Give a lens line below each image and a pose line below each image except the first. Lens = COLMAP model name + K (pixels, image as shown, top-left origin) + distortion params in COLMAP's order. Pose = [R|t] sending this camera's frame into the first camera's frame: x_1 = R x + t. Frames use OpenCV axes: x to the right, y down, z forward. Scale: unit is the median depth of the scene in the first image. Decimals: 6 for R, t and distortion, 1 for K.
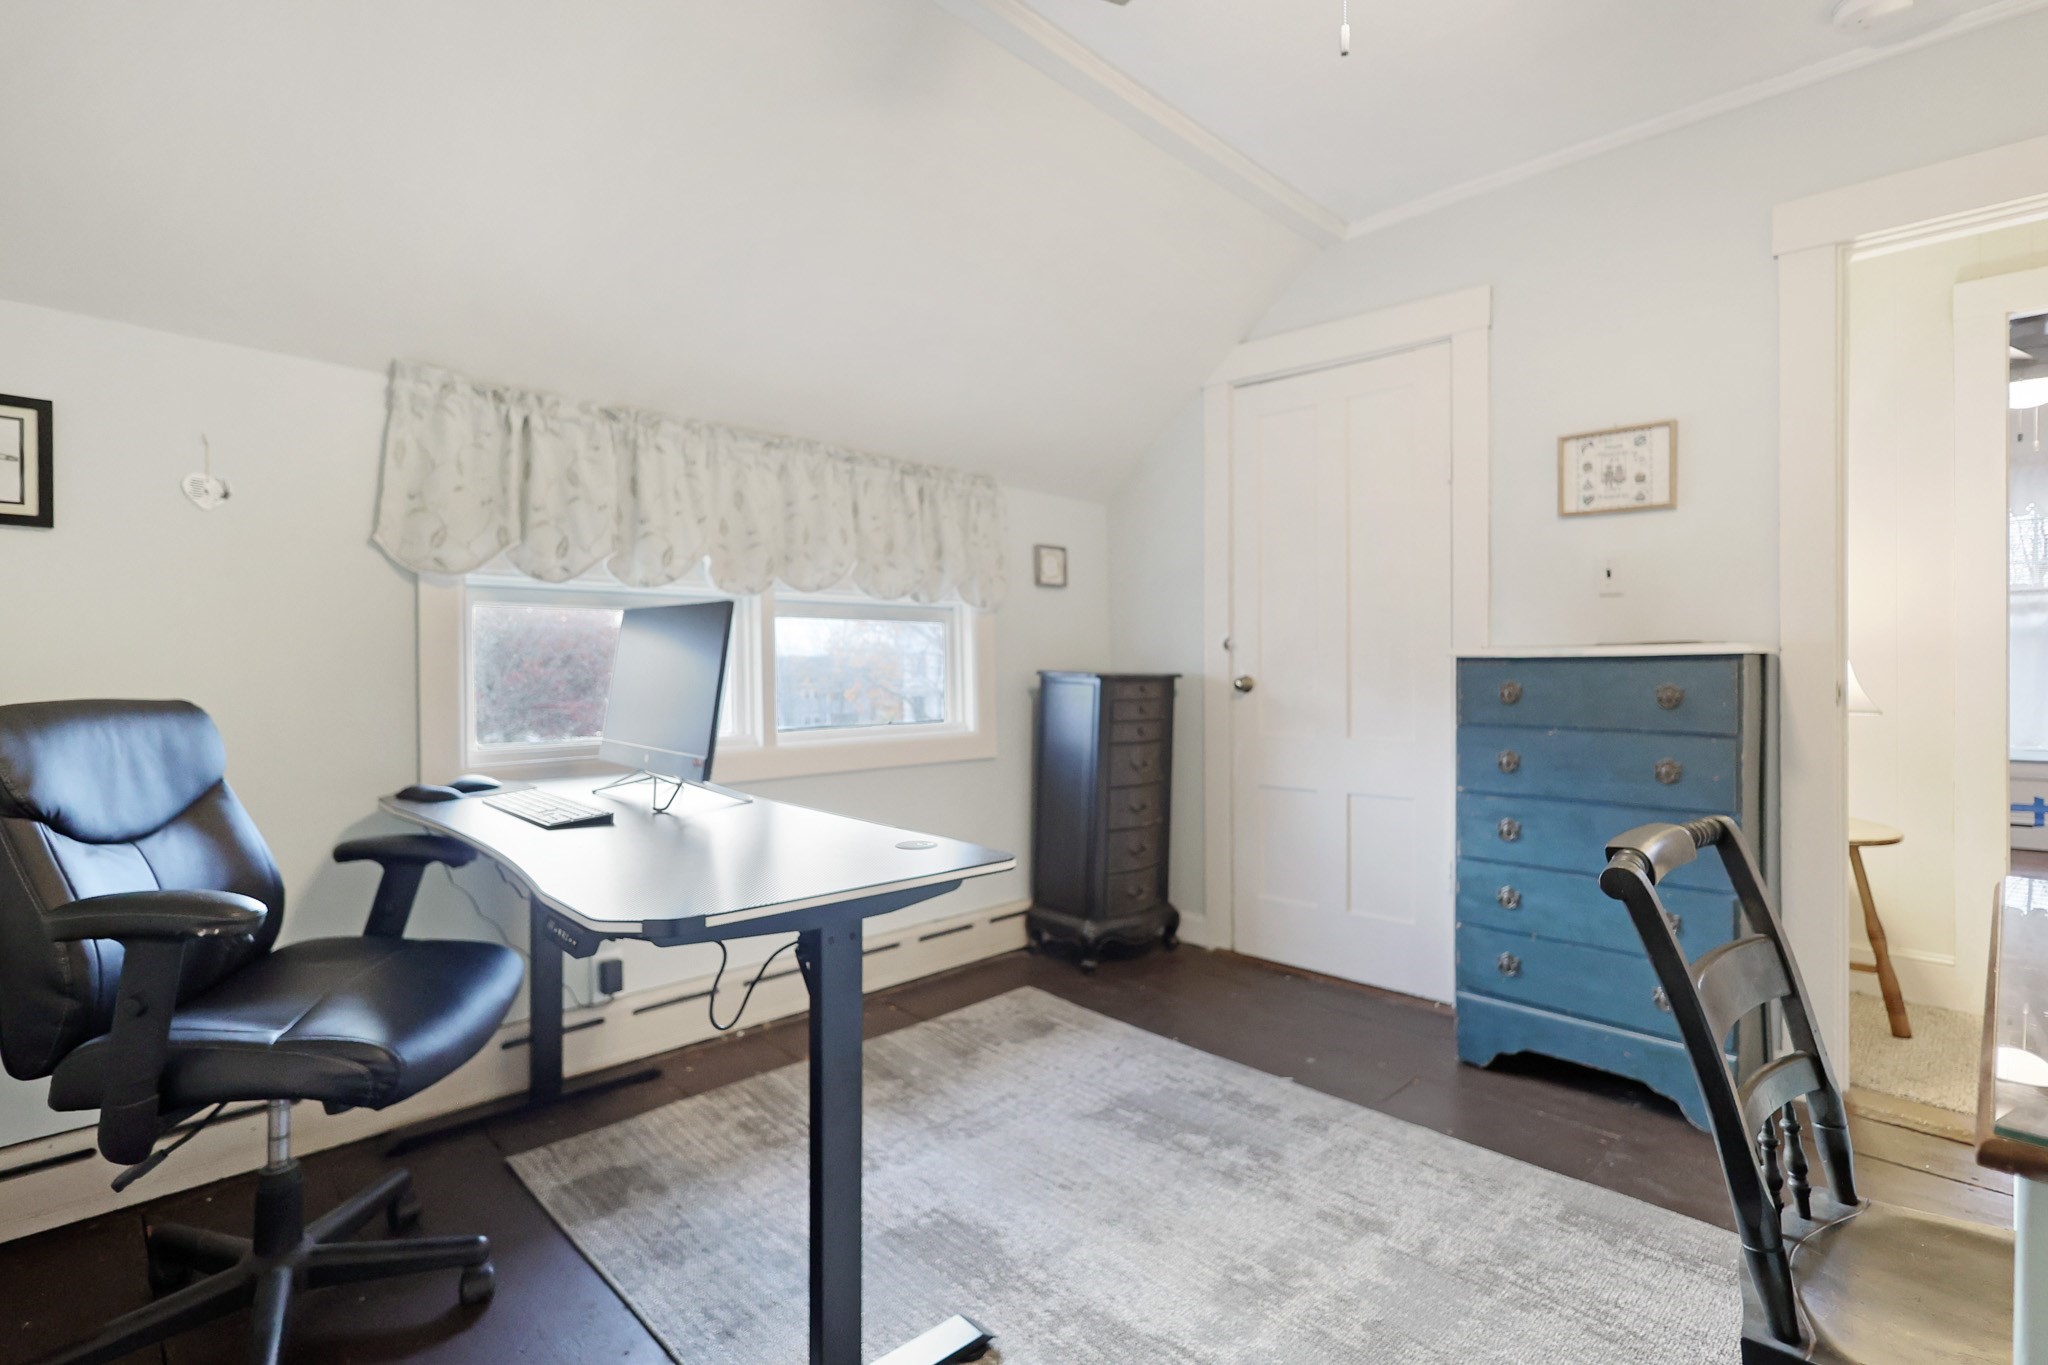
lens RADIAL K [[962.3, 0, 1021.5], [0, 962.3, 666.5], [0, 0, 1]] dist [-0.003749, -0.000364]
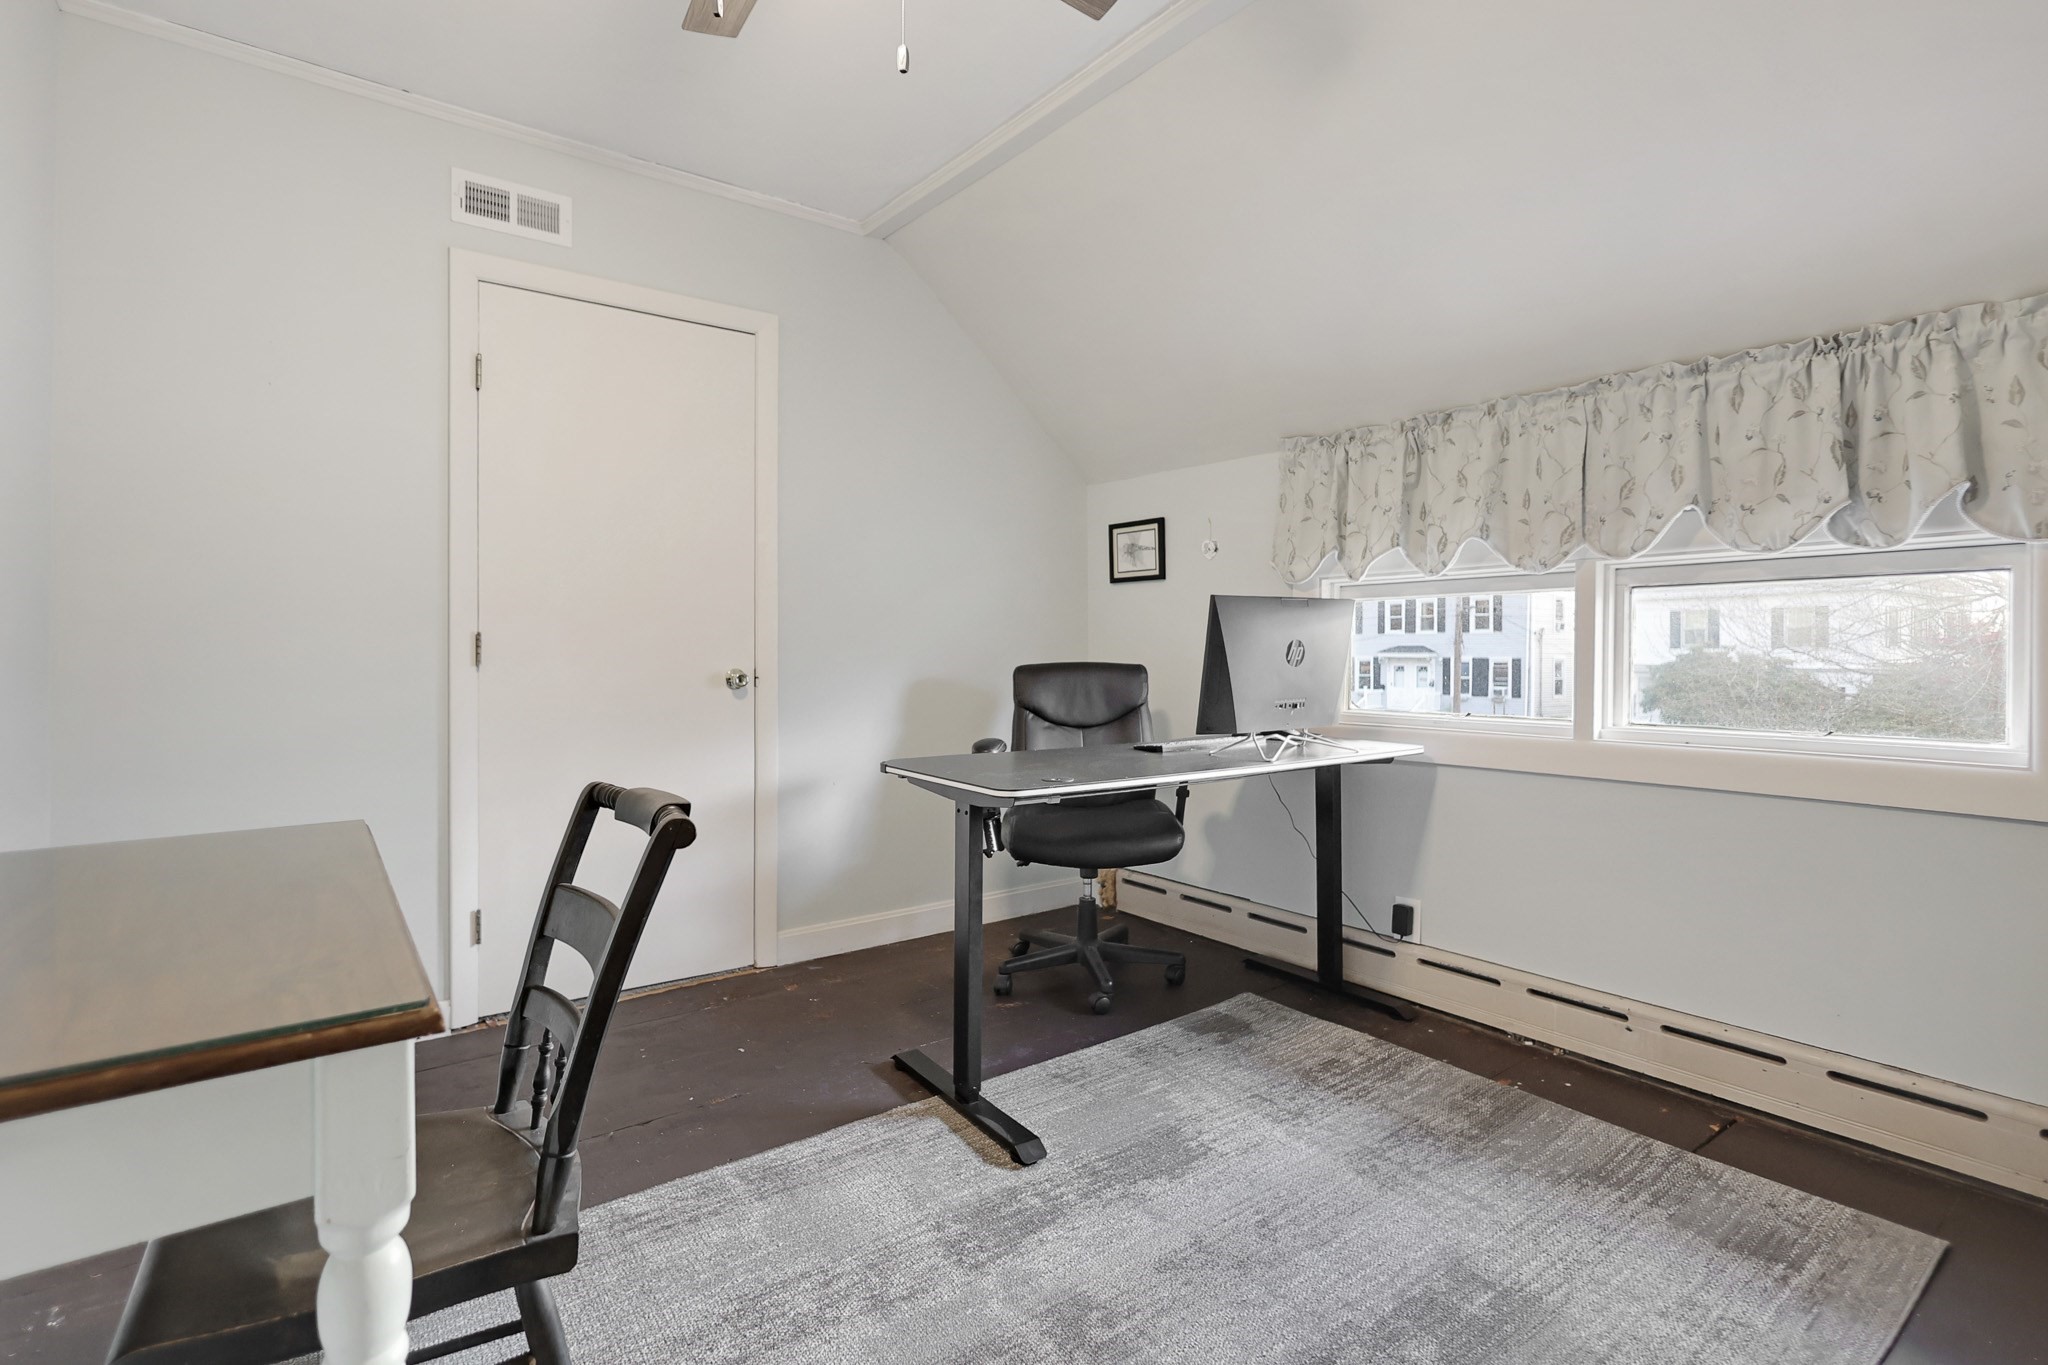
lens RADIAL K [[960.5, 0, 1026.0], [0, 960.5, 651.0], [0, 0, 1]] dist [0.001982, 0.000560]
pose [[-0.122875, 0.001703, -0.992421, 0.855775], [-0.002599, 0.999995, 0.002038, 0.002800], [0.992419, 0.002830, -0.122870, 0.784731]]
